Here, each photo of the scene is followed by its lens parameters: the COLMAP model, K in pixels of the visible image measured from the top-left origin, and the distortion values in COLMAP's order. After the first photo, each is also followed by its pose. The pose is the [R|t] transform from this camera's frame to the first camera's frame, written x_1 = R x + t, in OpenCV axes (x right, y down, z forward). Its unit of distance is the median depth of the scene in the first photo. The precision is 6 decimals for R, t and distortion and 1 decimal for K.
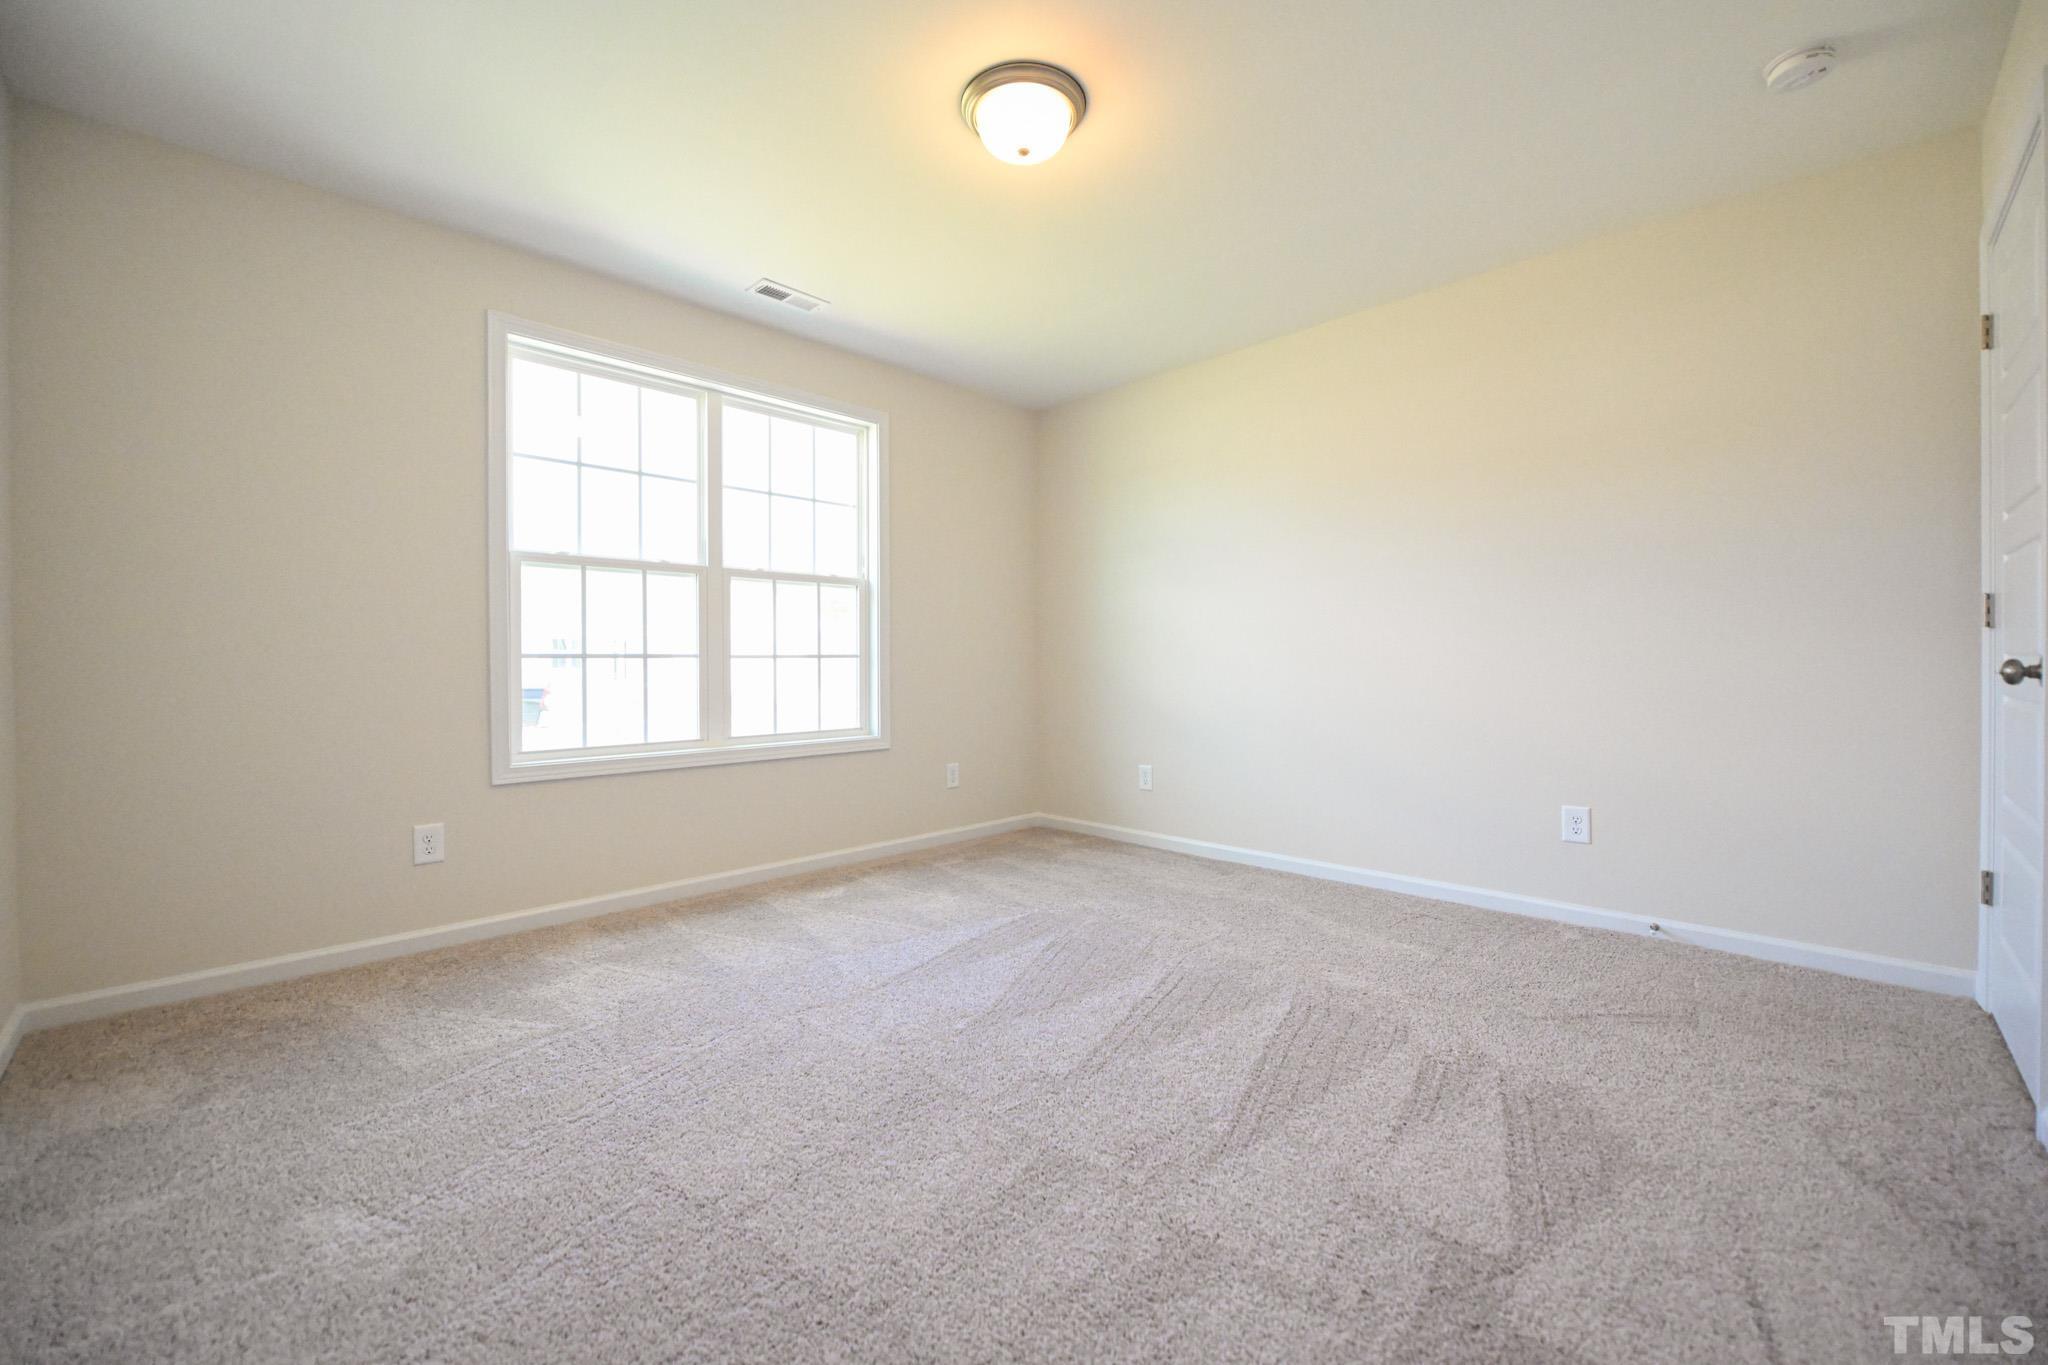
lens RADIAL K [[818.2, 0, 1026.4], [0, 818.2, 664.3], [0, 0, 1]] dist [0.002318, -0.002628]
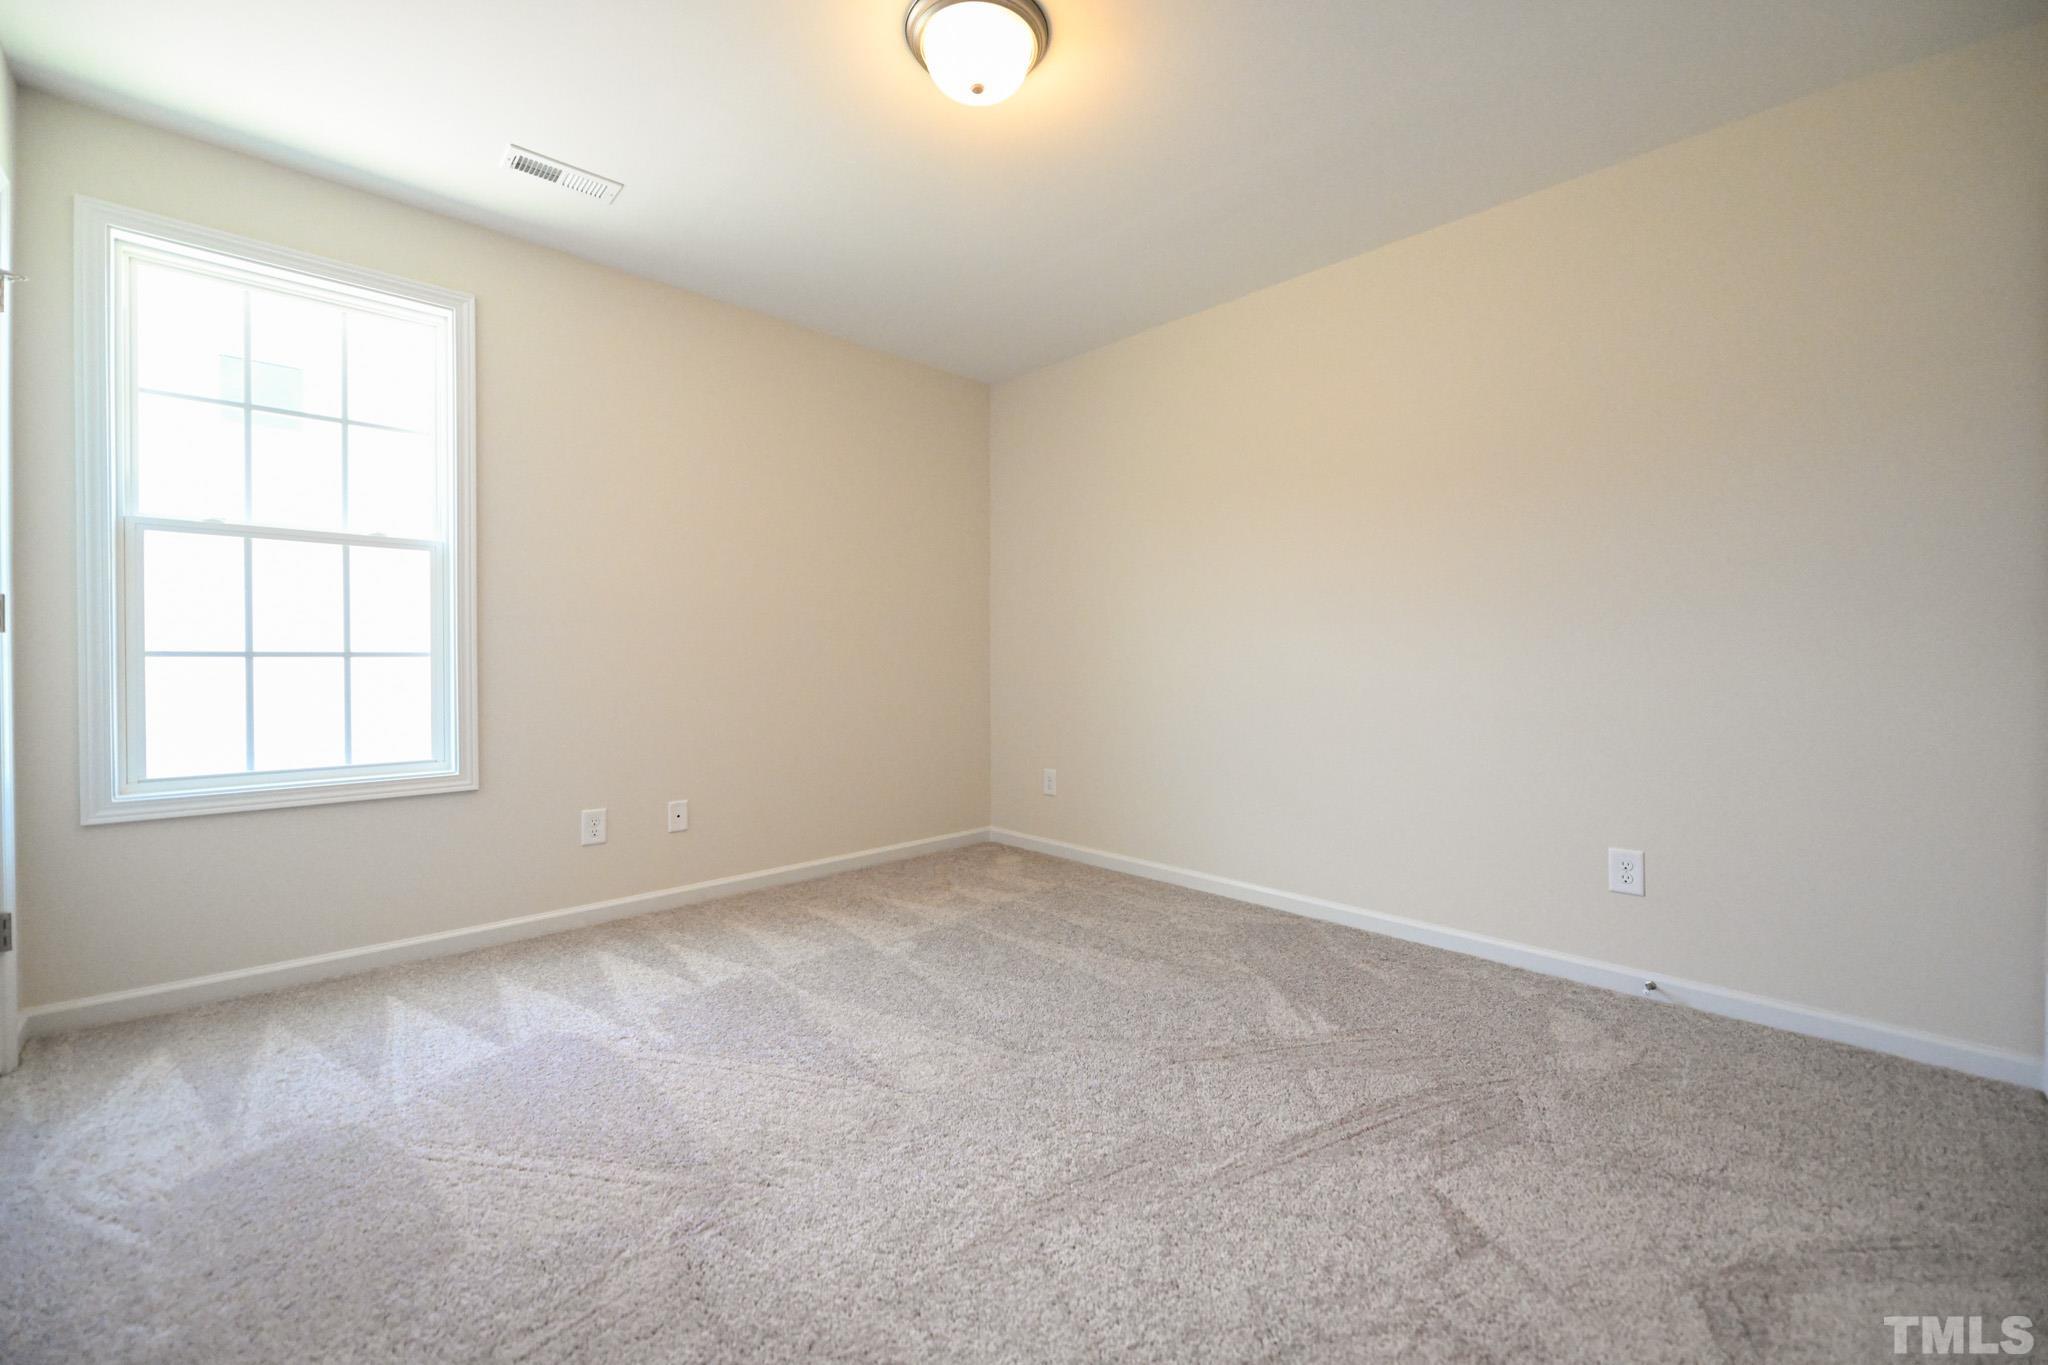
lens RADIAL K [[818.2, 0, 1065.8], [0, 818.2, 676.0], [0, 0, 1]] dist [0.002318, -0.002628]
pose [[0.999996, 0.001969, -0.002224, 0.241691], [-0.001939, 0.999907, 0.013525, -0.001726], [0.002251, -0.013521, 0.999906, 0.238326]]
